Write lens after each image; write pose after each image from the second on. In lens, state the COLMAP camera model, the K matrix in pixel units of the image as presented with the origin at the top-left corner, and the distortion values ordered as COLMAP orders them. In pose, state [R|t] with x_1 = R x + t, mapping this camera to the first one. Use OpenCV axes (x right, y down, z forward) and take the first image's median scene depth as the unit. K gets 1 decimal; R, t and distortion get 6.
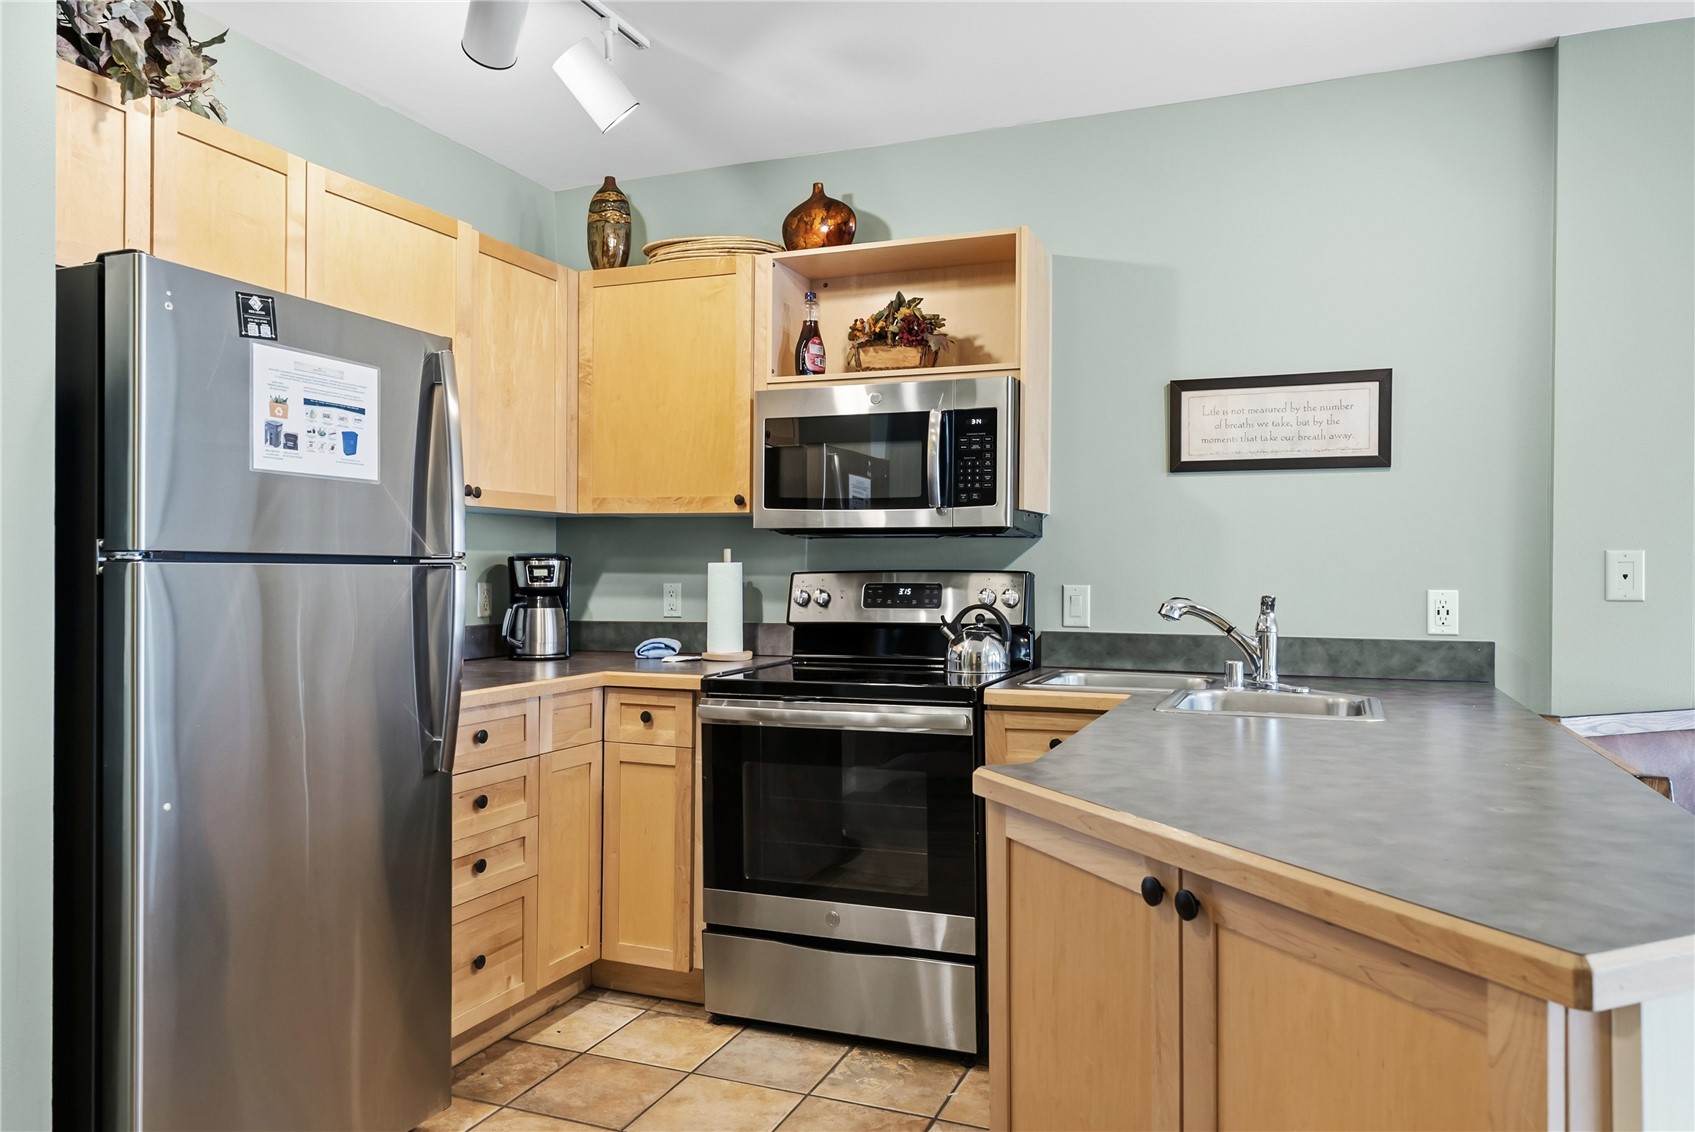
lens RADIAL K [[1139.2, 0, 844.2], [0, 1139.2, 571.0], [0, 0, 1]] dist [0.006613, 0.000691]
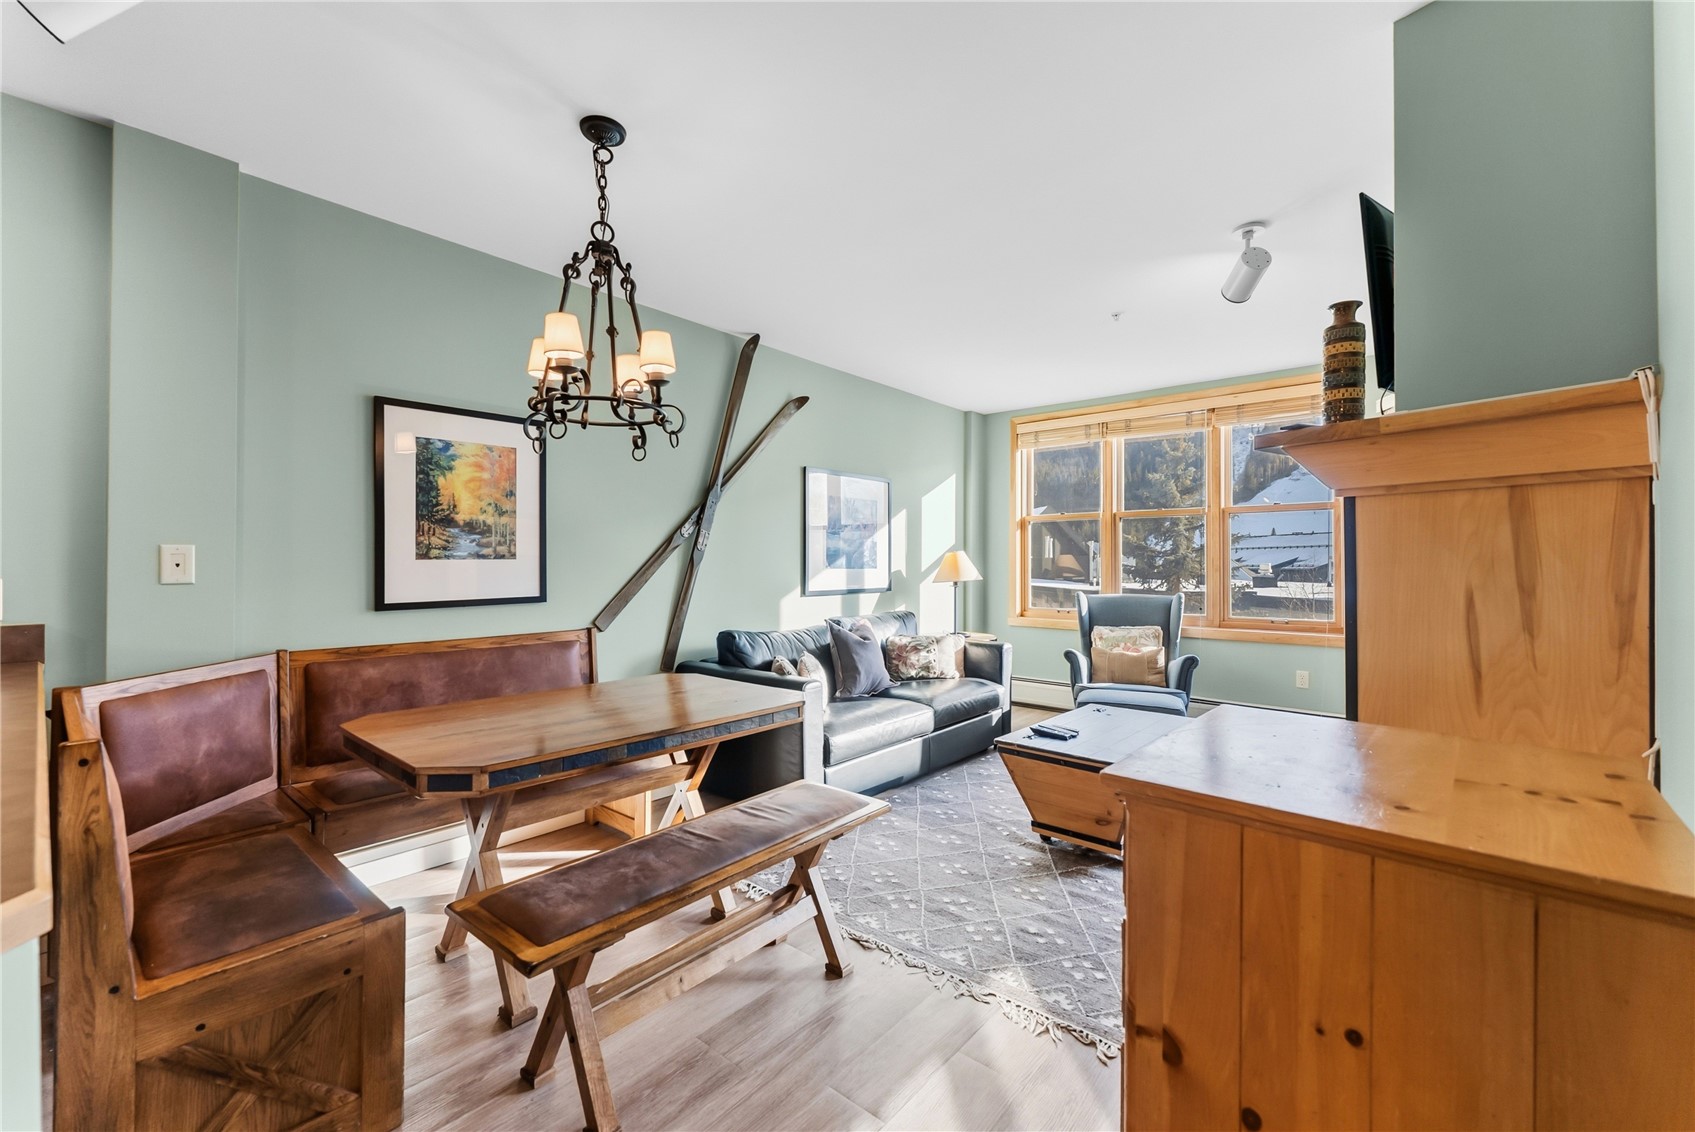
lens RADIAL K [[690.3, 0, 842.9], [0, 690.3, 557.8], [0, 0, 1]] dist [-0.000685, -0.000163]
pose [[0.310717, 0.000733, 0.950502, 0.151075], [0.003144, 0.999993, -0.001799, -0.000024], [-0.950497, 0.003547, 0.310713, 0.034793]]
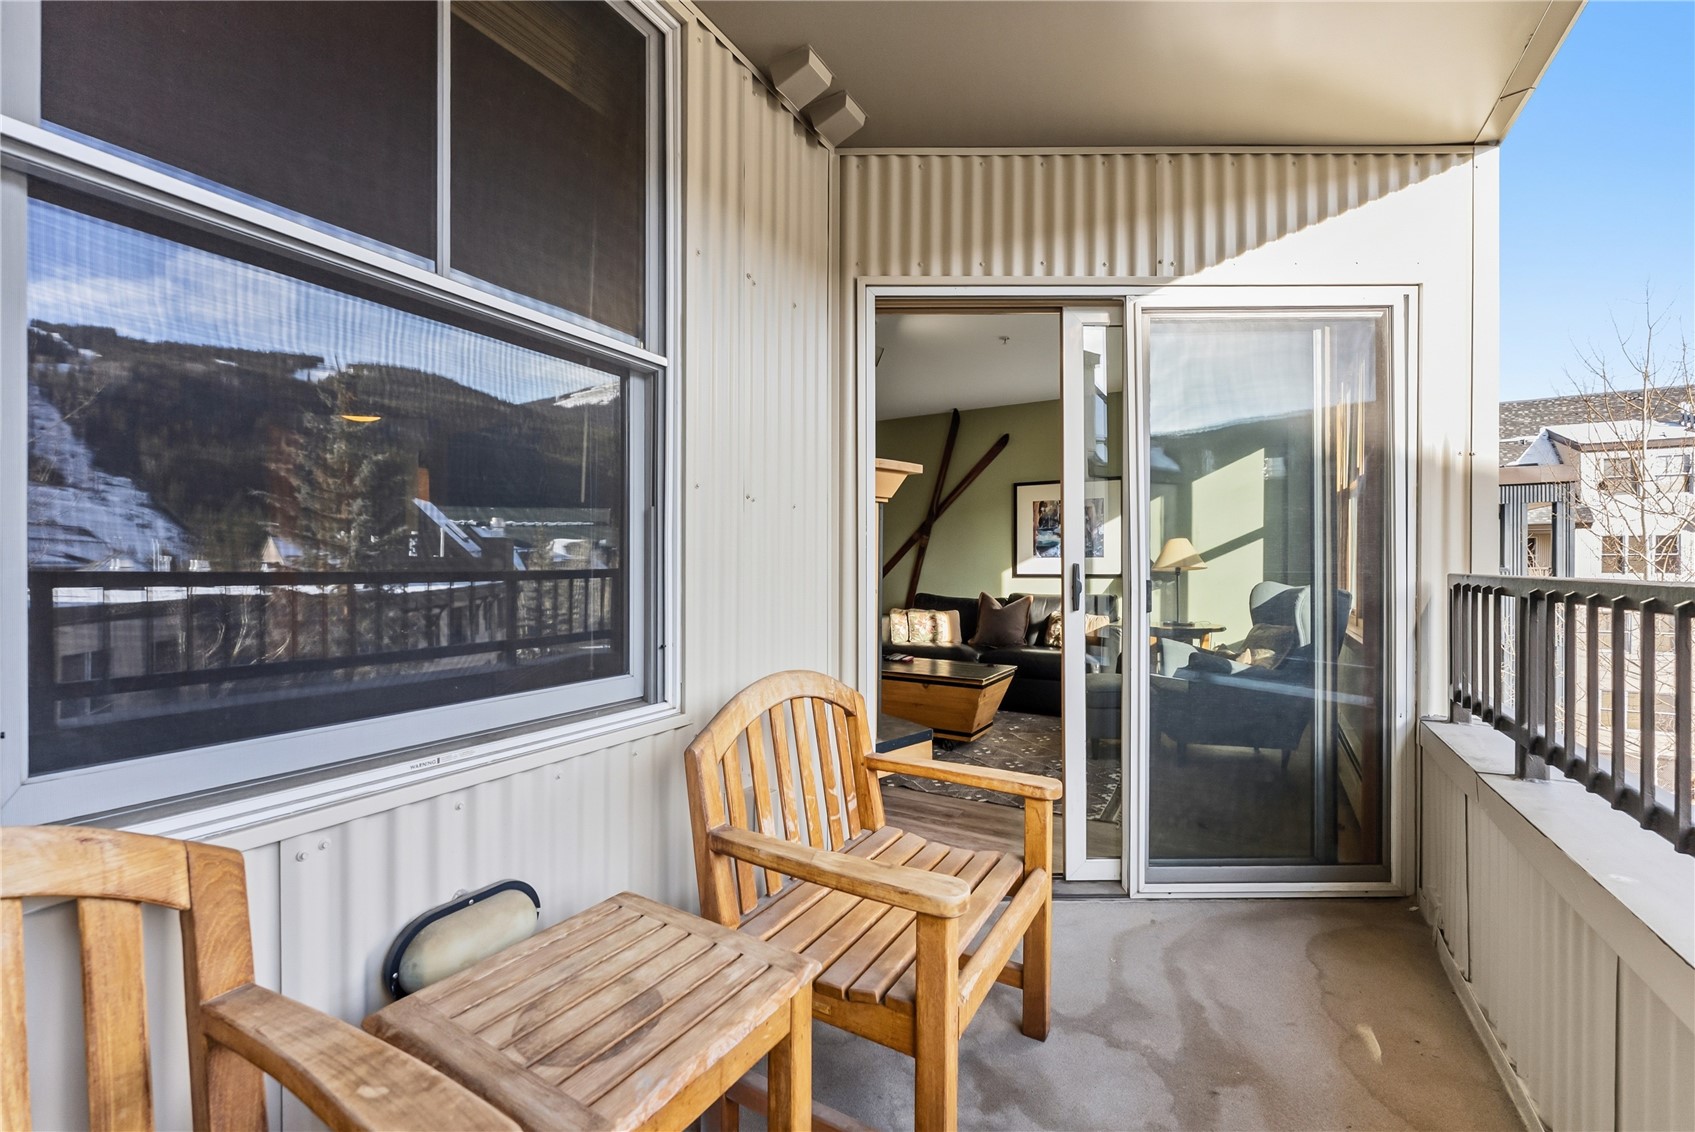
lens RADIAL K [[685.7, 0, 845.6], [0, 685.7, 573.1], [0, 0, 1]] dist [-0.000620, -0.000284]
pose [[0.991280, -0.004964, -0.131681, 1.225784], [0.005146, 0.999986, 0.001041, 0.057650], [0.131674, -0.001709, 0.991292, -1.389599]]
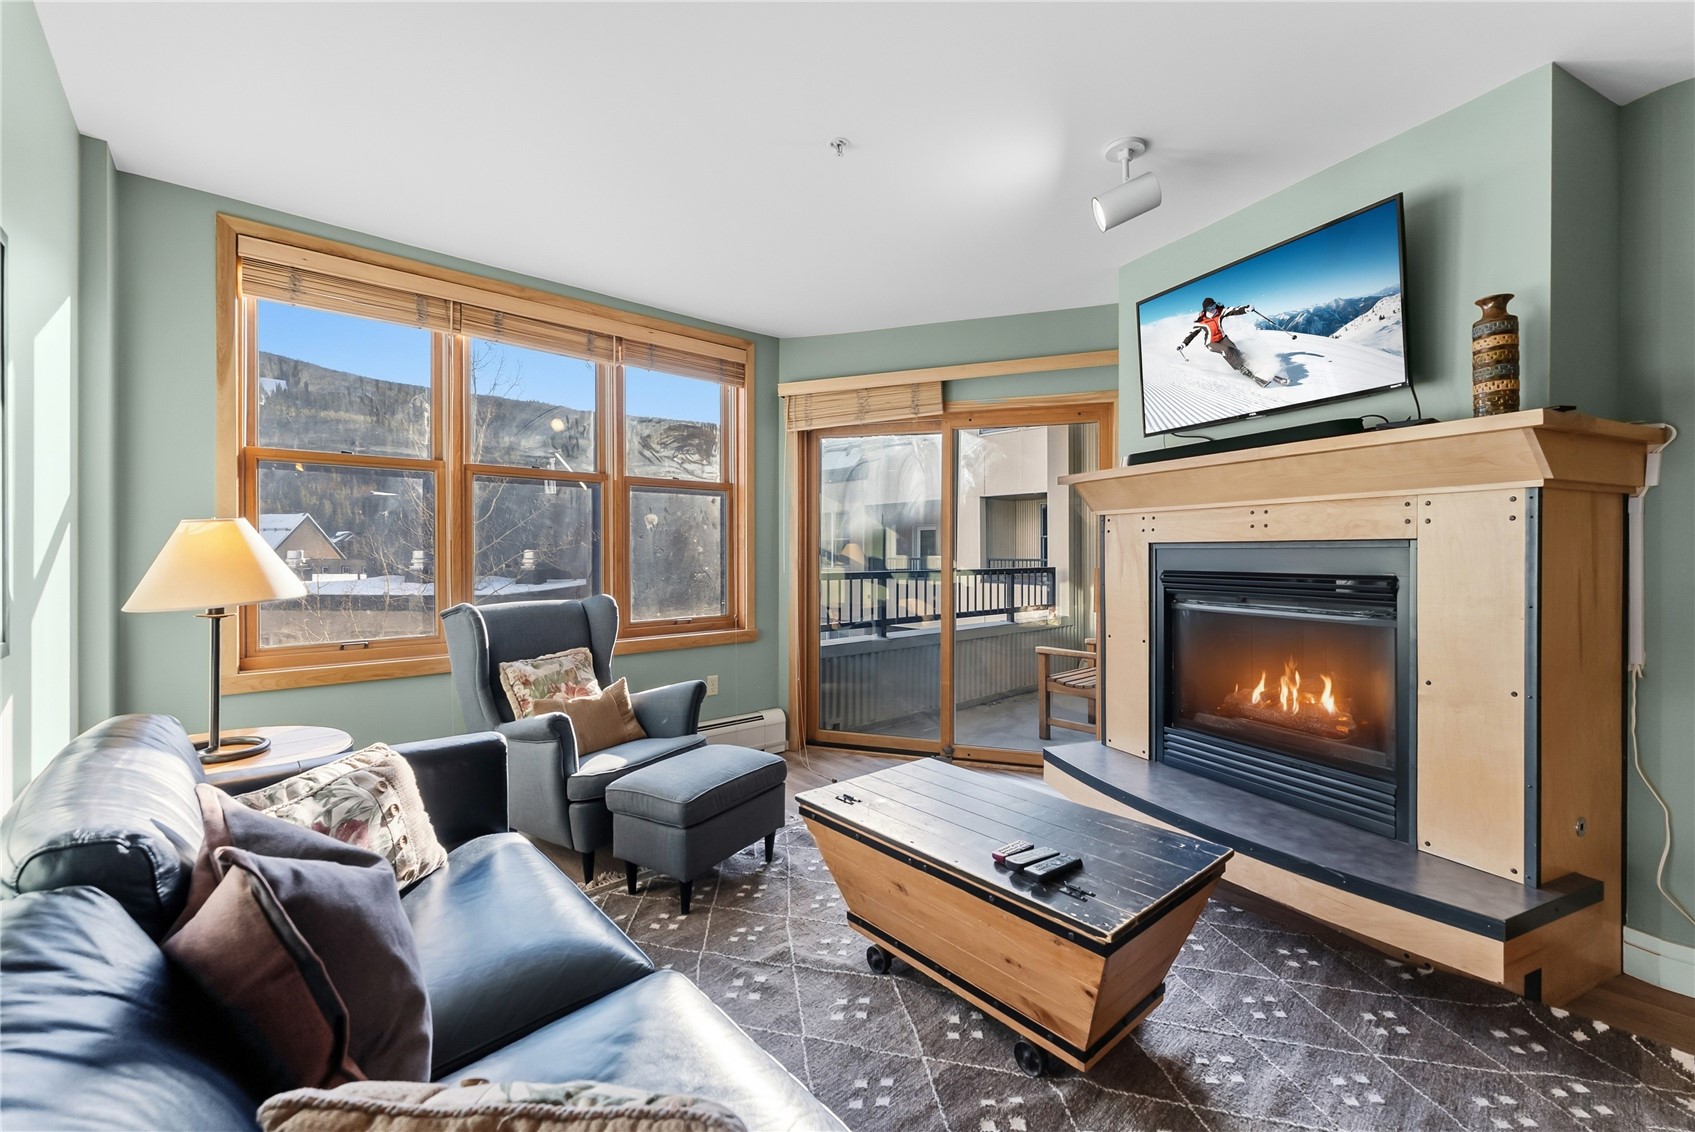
lens RADIAL K [[690.3, 0, 842.9], [0, 690.3, 557.8], [0, 0, 1]] dist [-0.000685, -0.000163]
pose [[-0.897584, -0.011208, 0.440700, 1.050262], [-0.005597, 0.999886, 0.014031, 0.005112], [-0.440807, 0.010127, -0.897545, 0.578492]]
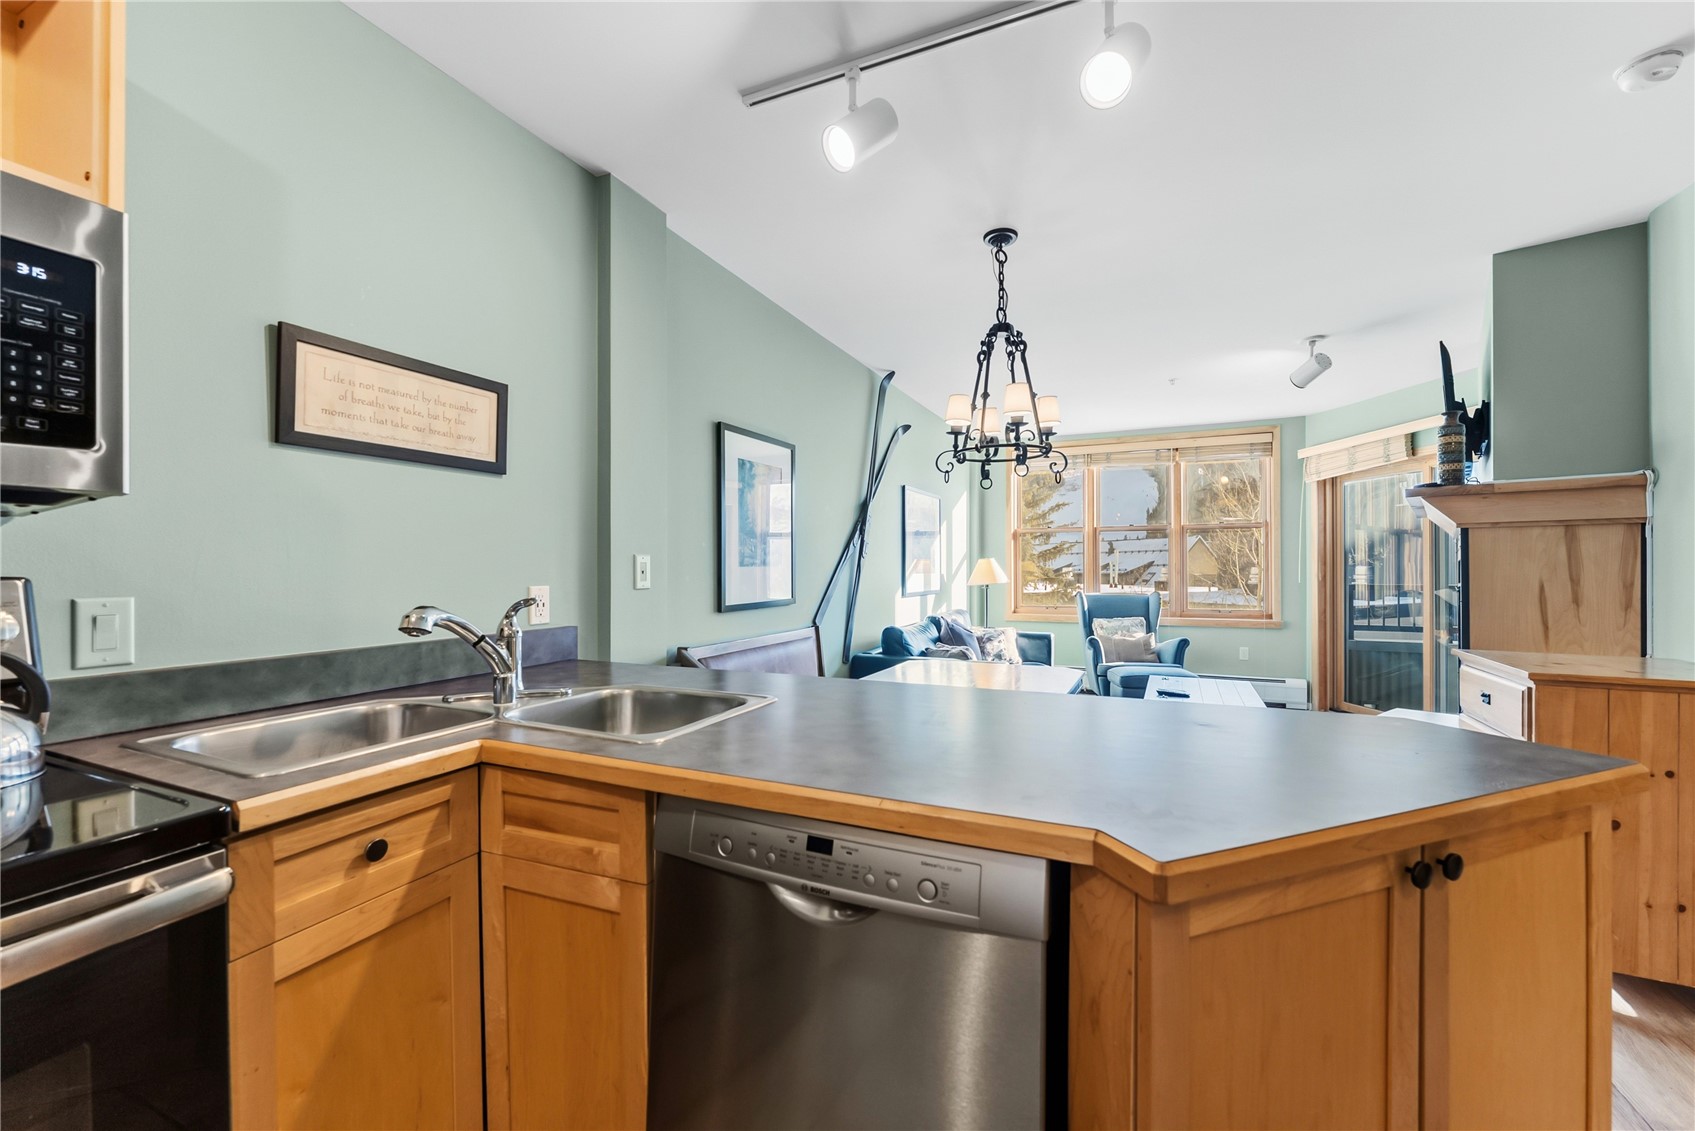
lens RADIAL K [[688.9, 0, 844.7], [0, 688.9, 566.0], [0, 0, 1]] dist [-0.000050, -0.000638]
pose [[0.038657, -0.003269, 0.999247, -0.156857], [0.005223, 0.999982, 0.003069, -0.004176], [-0.999239, 0.005100, 0.038673, 0.611855]]
